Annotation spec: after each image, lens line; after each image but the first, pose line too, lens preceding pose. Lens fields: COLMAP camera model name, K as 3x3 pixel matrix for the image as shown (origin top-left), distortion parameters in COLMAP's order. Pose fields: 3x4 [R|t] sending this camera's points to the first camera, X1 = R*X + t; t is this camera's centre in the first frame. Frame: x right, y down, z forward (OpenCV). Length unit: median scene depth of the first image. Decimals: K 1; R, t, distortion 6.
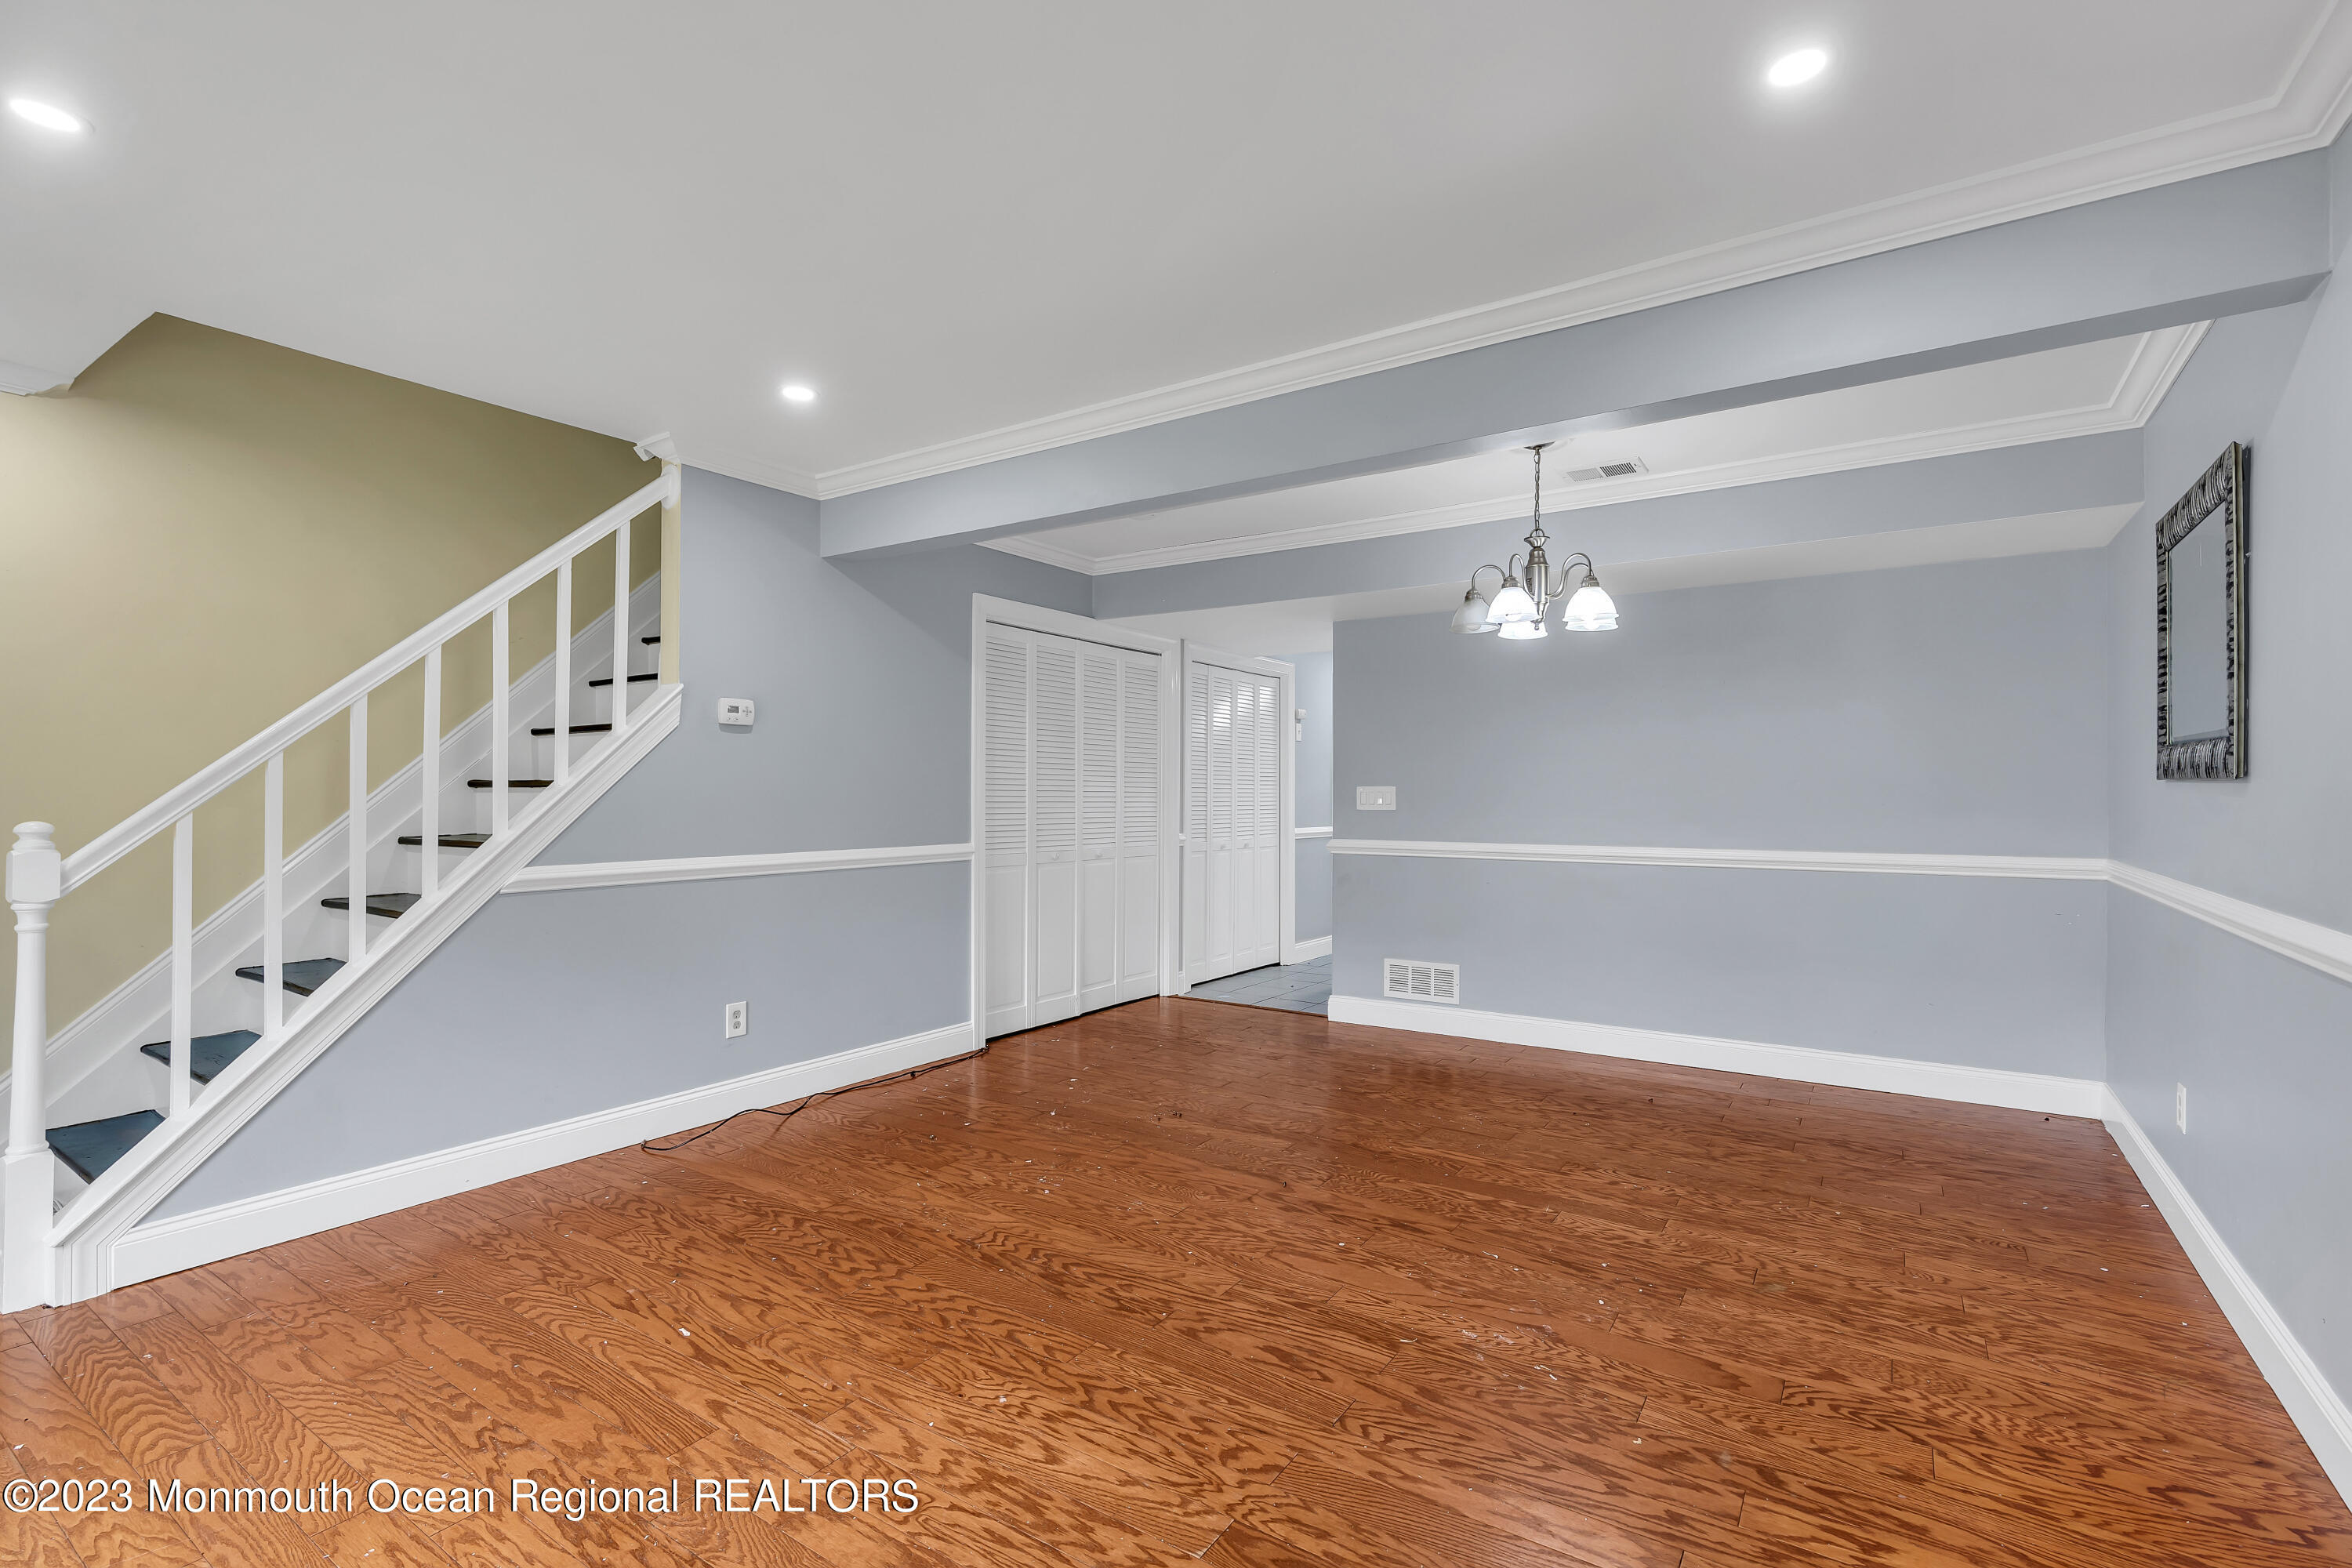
lens RADIAL K [[1061.2, 0, 1200.3], [0, 1061.2, 788.3], [0, 0, 1]] dist [-0.008685, 0.001108]
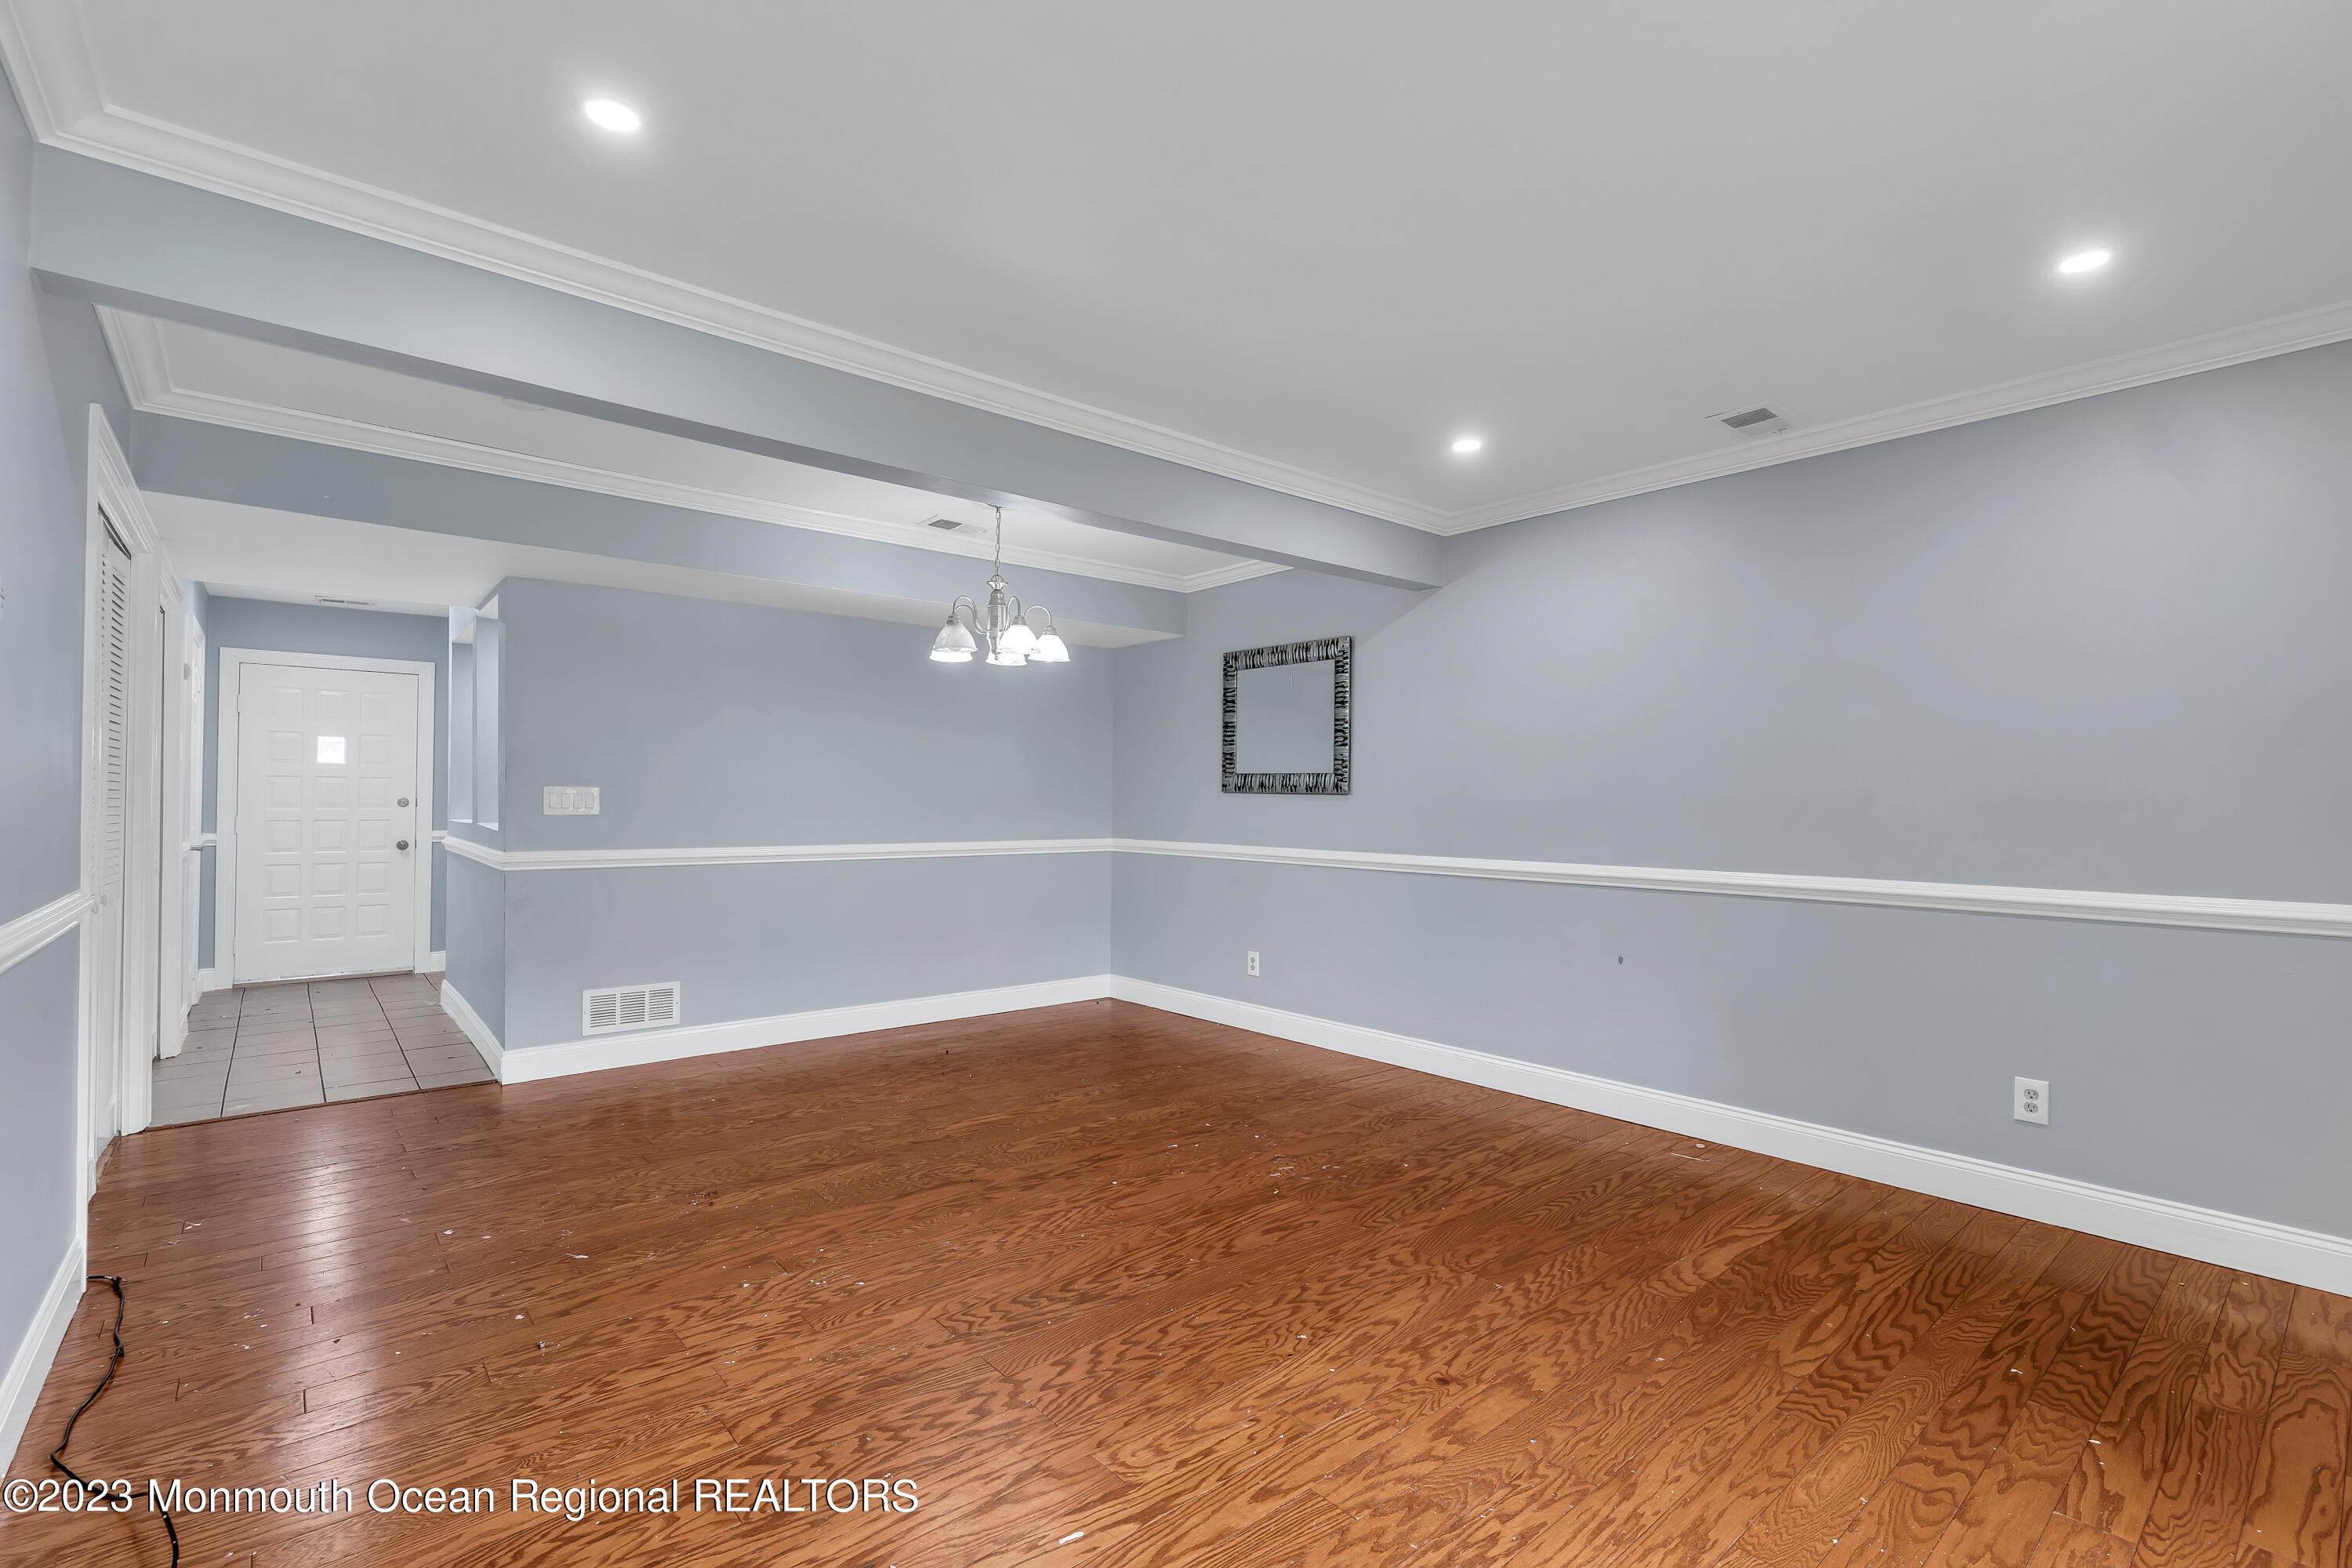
lens RADIAL K [[1061.2, 0, 1180.4], [0, 1061.2, 788.2], [0, 0, 1]] dist [-0.008685, 0.001108]
pose [[0.275430, 0.010913, 0.961259, -0.857564], [-0.011342, 0.999903, -0.008101, 0.001376], [-0.961254, -0.008671, 0.275527, 0.533190]]
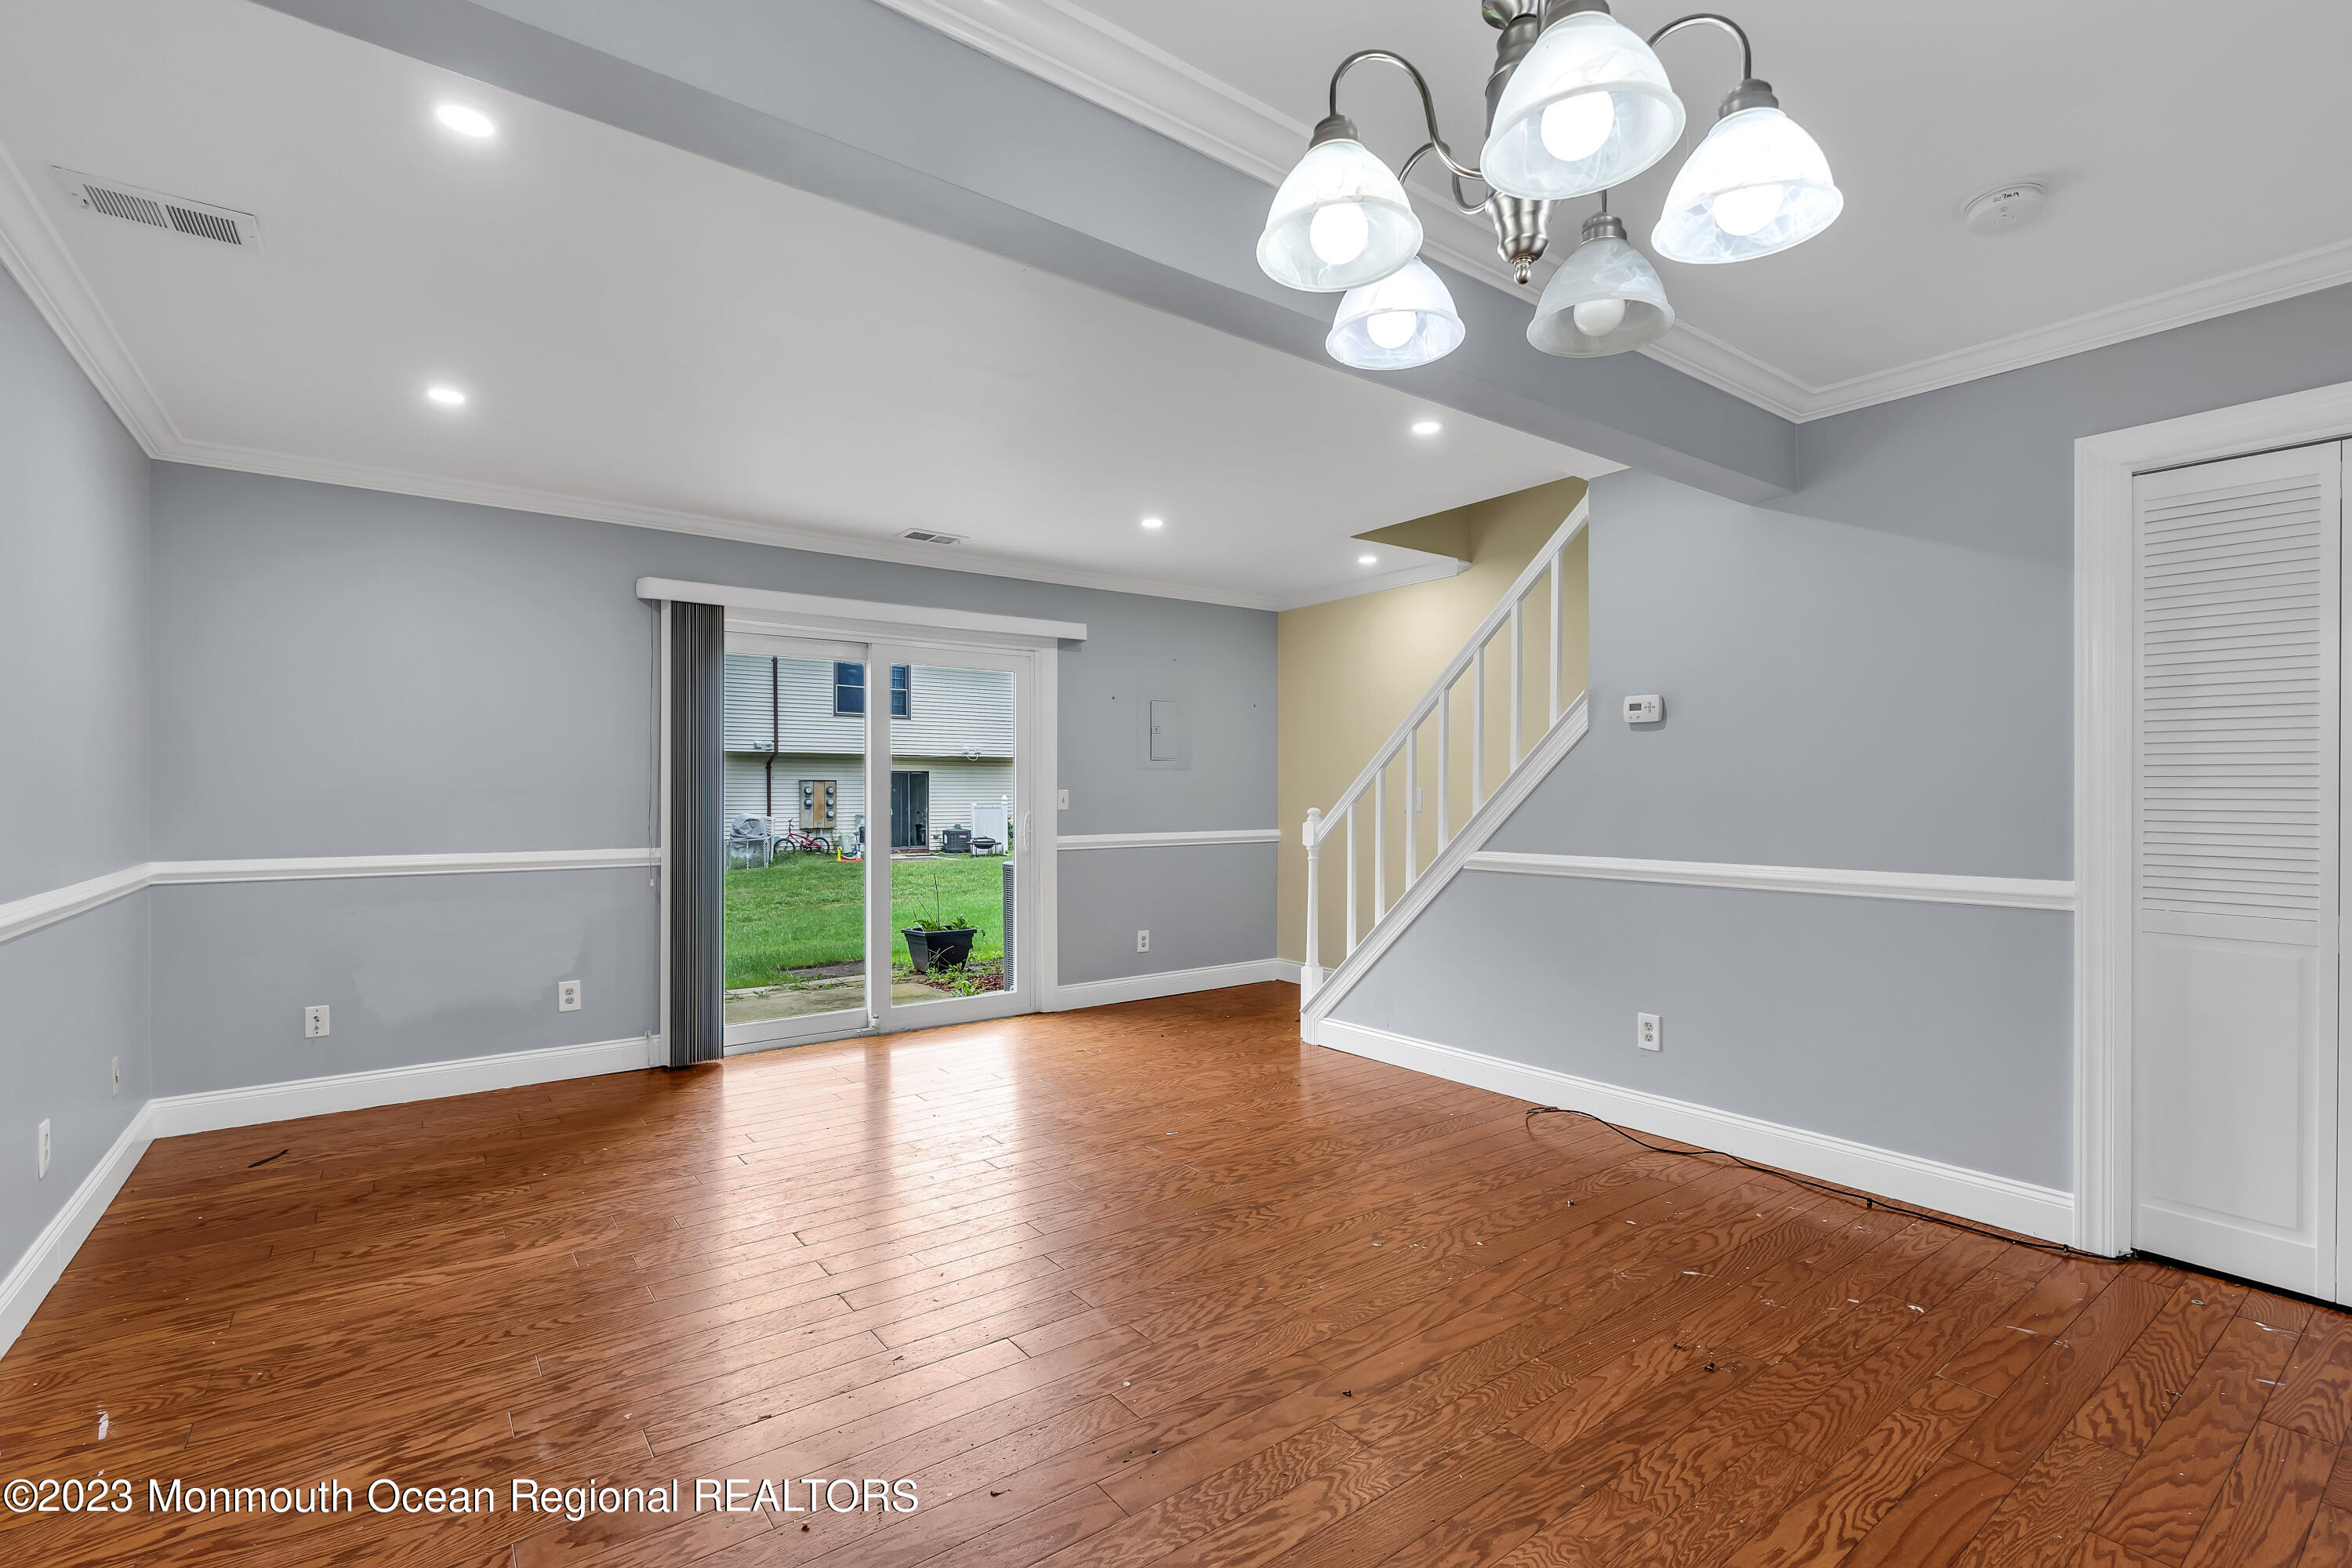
lens RADIAL K [[1061.2, 0, 1181.3], [0, 1061.2, 789.7], [0, 0, 1]] dist [-0.008685, 0.001108]
pose [[-0.340531, -0.003245, -0.940228, 0.735055], [0.005081, 0.999973, -0.005292, 0.004488], [0.940219, -0.006579, -0.340506, 1.136827]]
